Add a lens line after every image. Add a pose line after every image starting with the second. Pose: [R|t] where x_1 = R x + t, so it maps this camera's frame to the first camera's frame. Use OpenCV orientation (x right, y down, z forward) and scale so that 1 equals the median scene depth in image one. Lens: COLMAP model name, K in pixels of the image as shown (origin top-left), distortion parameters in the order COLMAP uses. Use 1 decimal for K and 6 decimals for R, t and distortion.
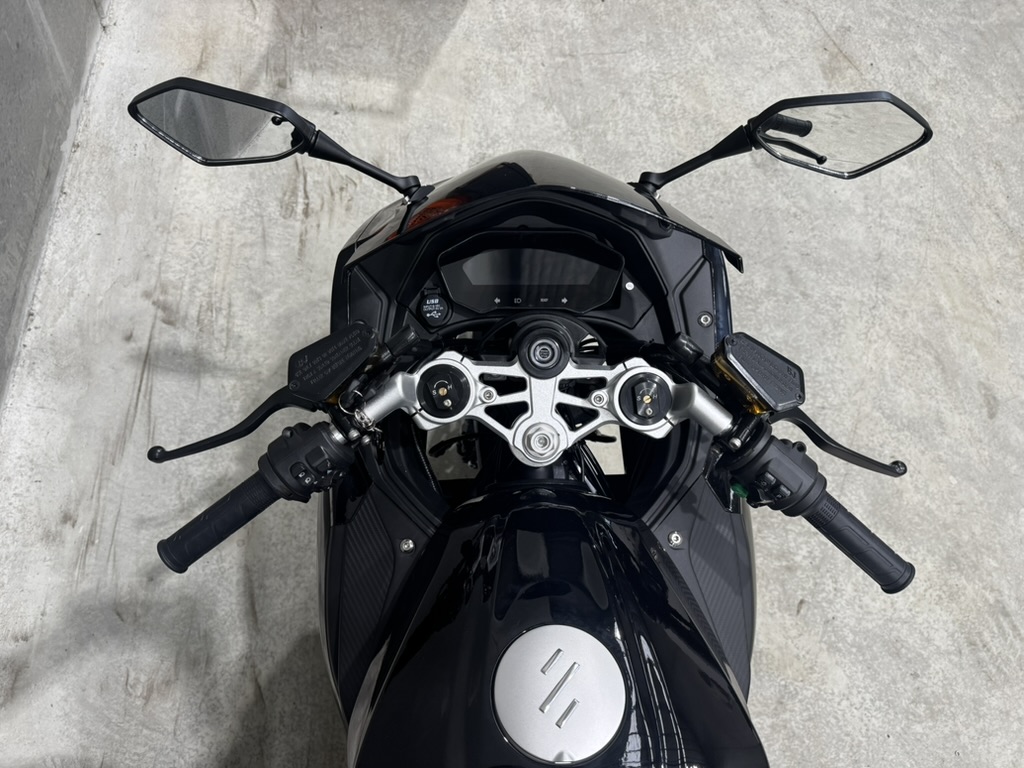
lens RADIAL K [[741.1, 0, 512.8], [0, 741.1, 379.5], [0, 0, 1]] dist [0.012933, -0.027537]
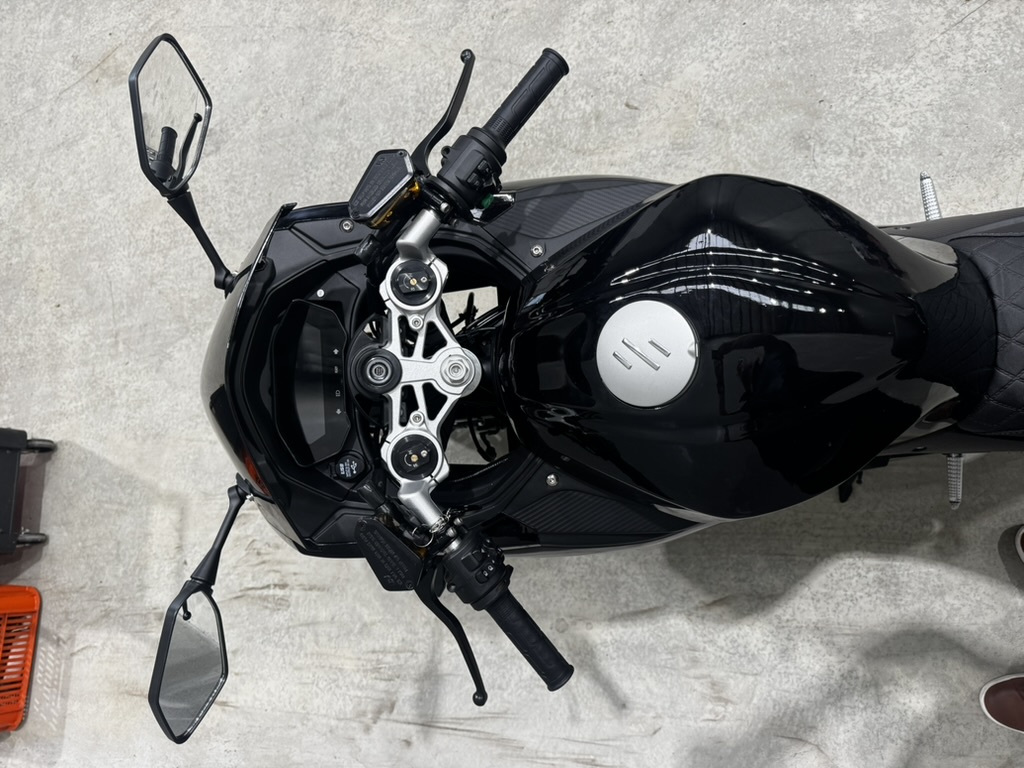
lens RADIAL K [[741.1, 0, 504.5], [0, 741.1, 382.9], [0, 0, 1]] dist [0.012933, -0.027537]
pose [[-0.042421, -0.998908, -0.019584, 0.019902], [0.997038, -0.043584, 0.063369, 0.043712], [-0.064153, -0.016837, 0.997798, -0.081375]]
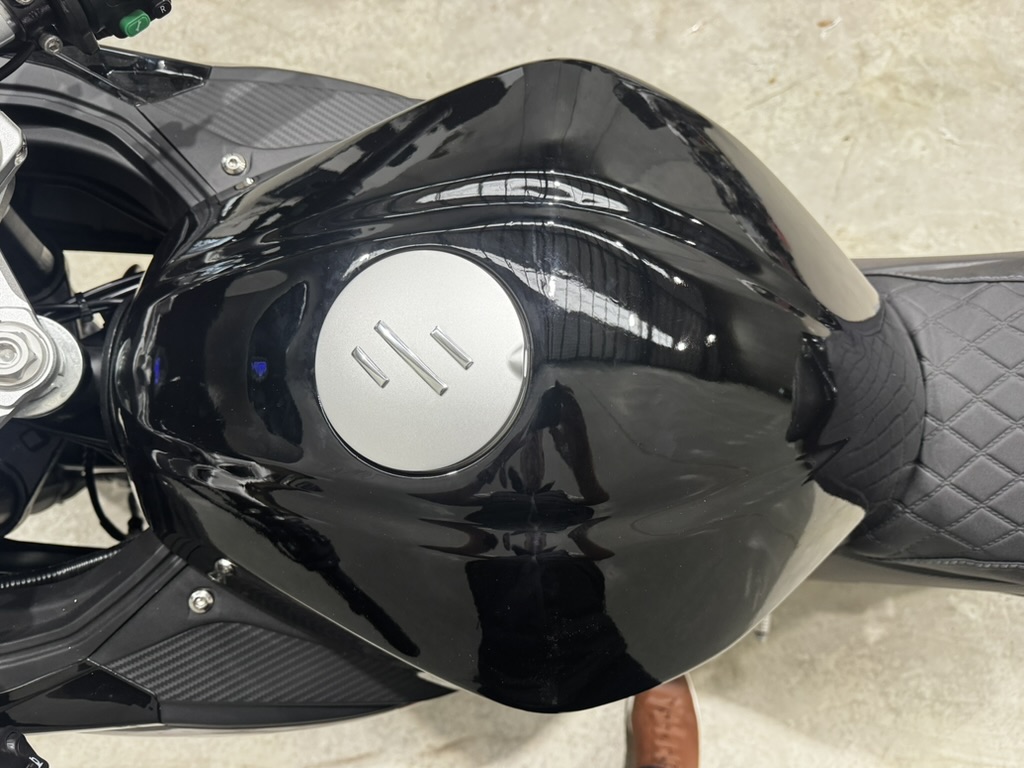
lens RADIAL K [[741.1, 0, 507.5], [0, 741.1, 386.5], [0, 0, 1]] dist [0.012933, -0.027537]
pose [[0.071542, -0.994693, 0.073936, 0.001654], [0.912399, 0.095213, 0.398075, 0.104159], [-0.403002, 0.038980, 0.914369, 0.186920]]
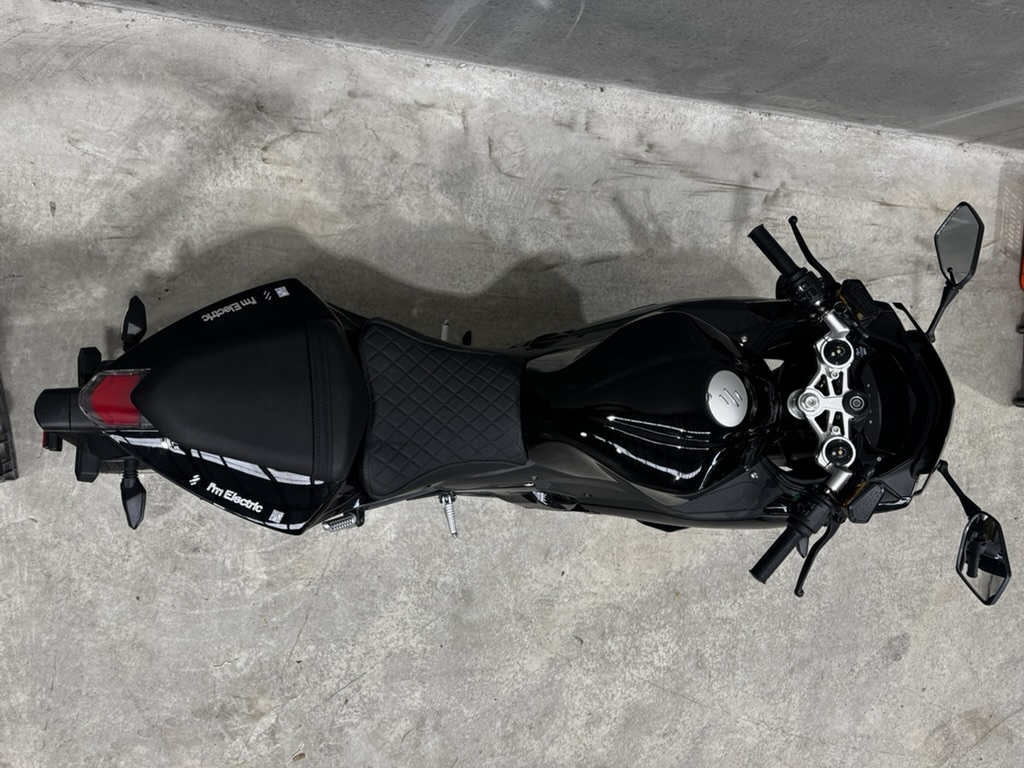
lens RADIAL K [[741.1, 0, 513.7], [0, 741.1, 381.2], [0, 0, 1]] dist [0.012933, -0.027537]
pose [[0.003040, 0.987890, -0.155127, 0.149037], [-0.996530, 0.015896, 0.081703, 0.367332], [0.083180, 0.154340, 0.984510, -0.534641]]
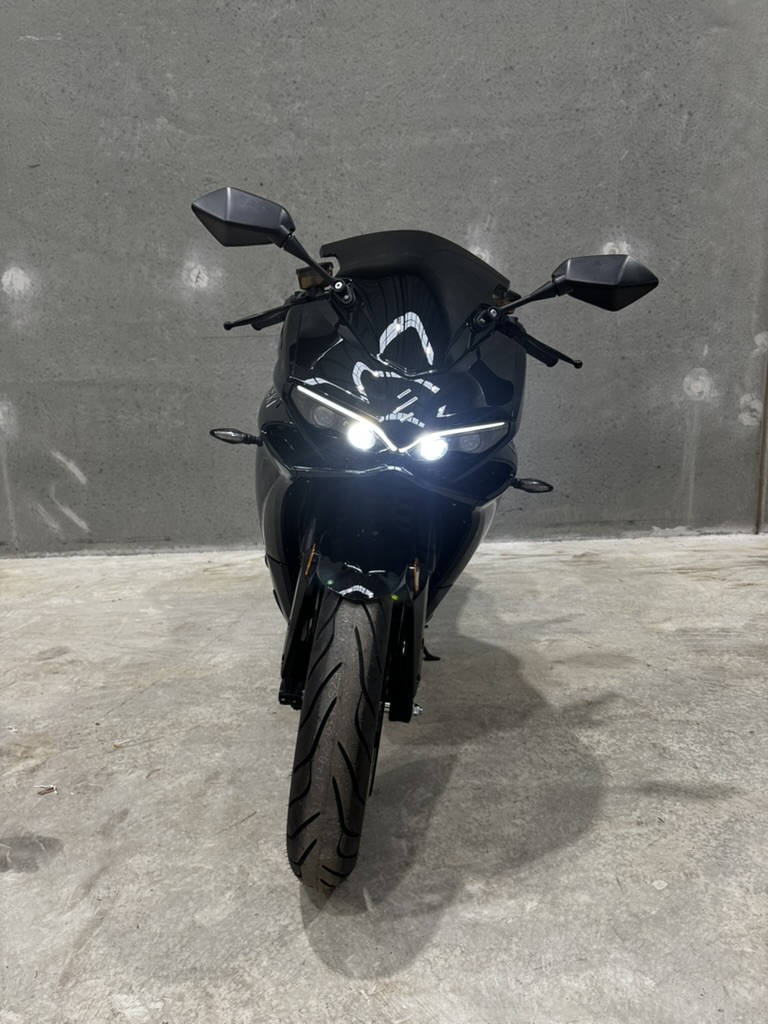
lens RADIAL K [[741.1, 0, 376.1], [0, 741.1, 506.6], [0, 0, 1]] dist [0.012933, -0.027537]
pose [[-0.092290, -0.022397, -0.995480, 1.703966], [-0.885716, 0.458642, 0.071795, 0.214885], [0.454961, 0.888339, -0.062165, 0.894093]]
